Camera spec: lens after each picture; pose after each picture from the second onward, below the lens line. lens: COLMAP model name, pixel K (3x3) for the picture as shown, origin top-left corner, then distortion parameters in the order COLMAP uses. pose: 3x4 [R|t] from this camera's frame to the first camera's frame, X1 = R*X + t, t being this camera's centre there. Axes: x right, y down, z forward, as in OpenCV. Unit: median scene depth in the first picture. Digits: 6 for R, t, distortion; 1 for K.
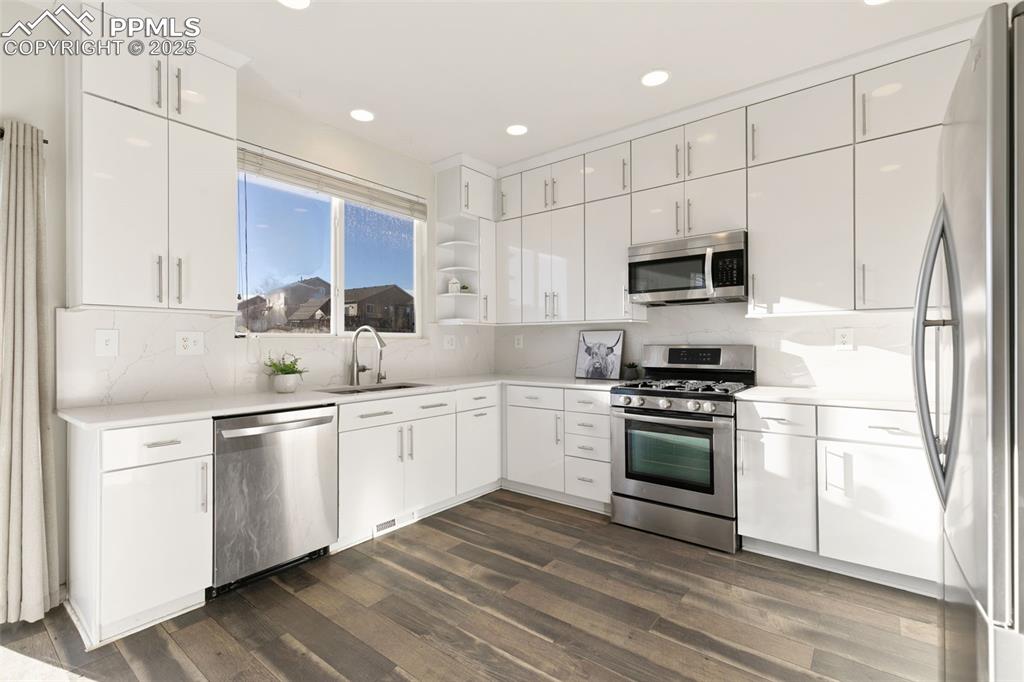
lens RADIAL K [[468.0, 0, 512.2], [0, 468.0, 341.6], [0, 0, 1]] dist [0.017153, -0.000827]
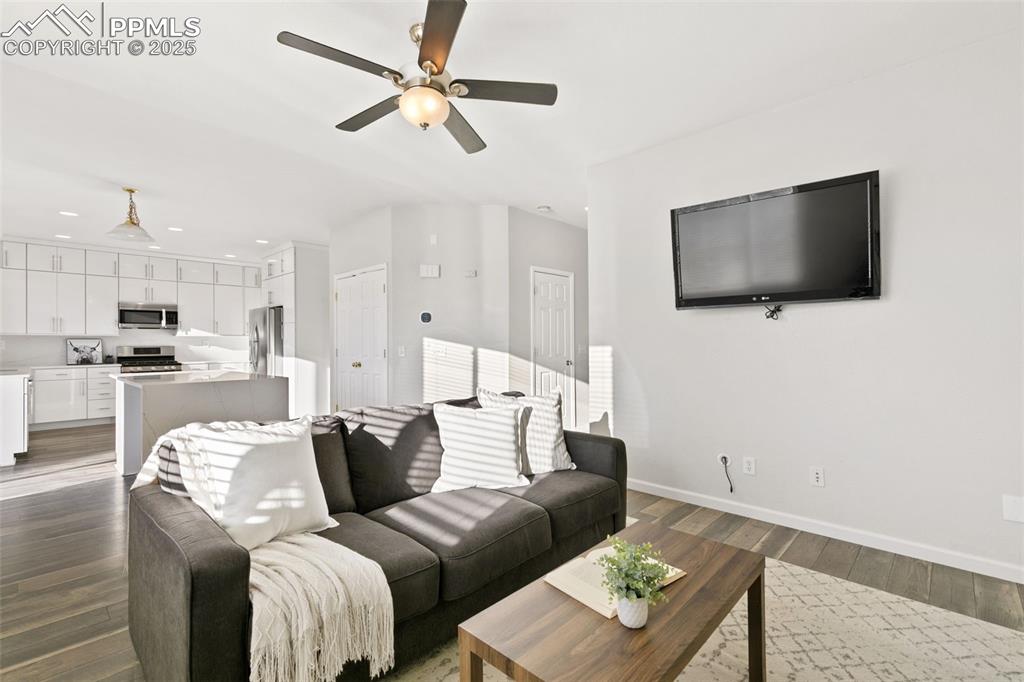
lens RADIAL K [[468.0, 0, 517.8], [0, 468.0, 339.0], [0, 0, 1]] dist [0.017153, -0.000827]
pose [[0.073218, 0.015168, 0.997201, -1.923811], [0.007606, 0.999847, -0.015767, 0.023315], [-0.997287, 0.008740, 0.073091, -1.082164]]
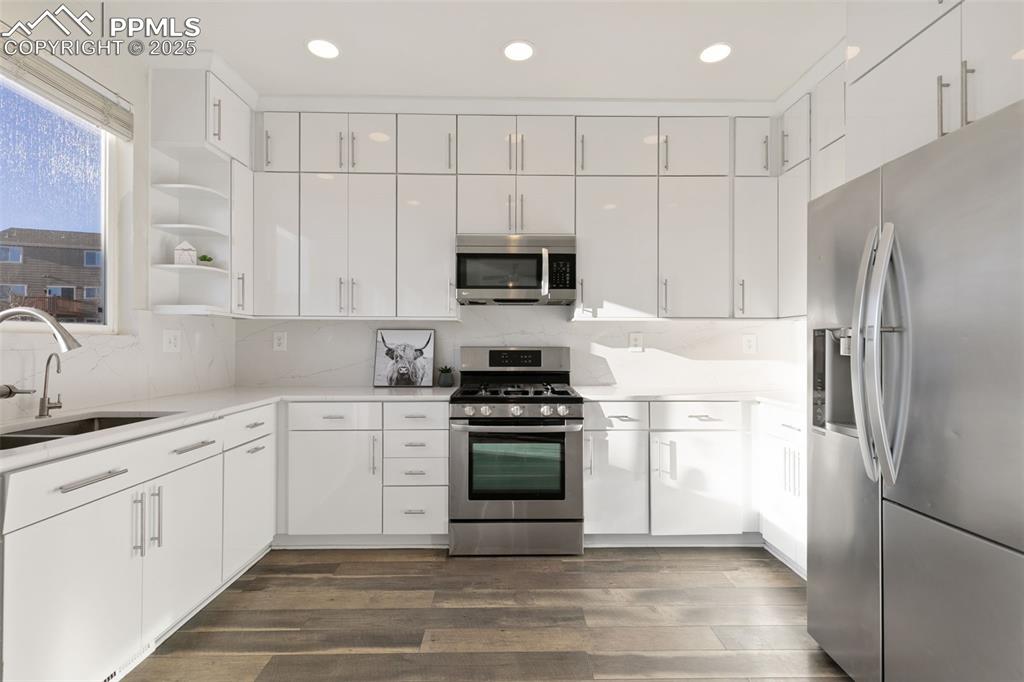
lens RADIAL K [[468.0, 0, 505.6], [0, 468.0, 342.1], [0, 0, 1]] dist [0.017153, -0.000827]
pose [[0.770232, 0.009290, 0.637696, -0.250497], [-0.007886, 0.999956, -0.005042, 0.002455], [-0.637715, -0.001145, 0.770272, 0.278496]]
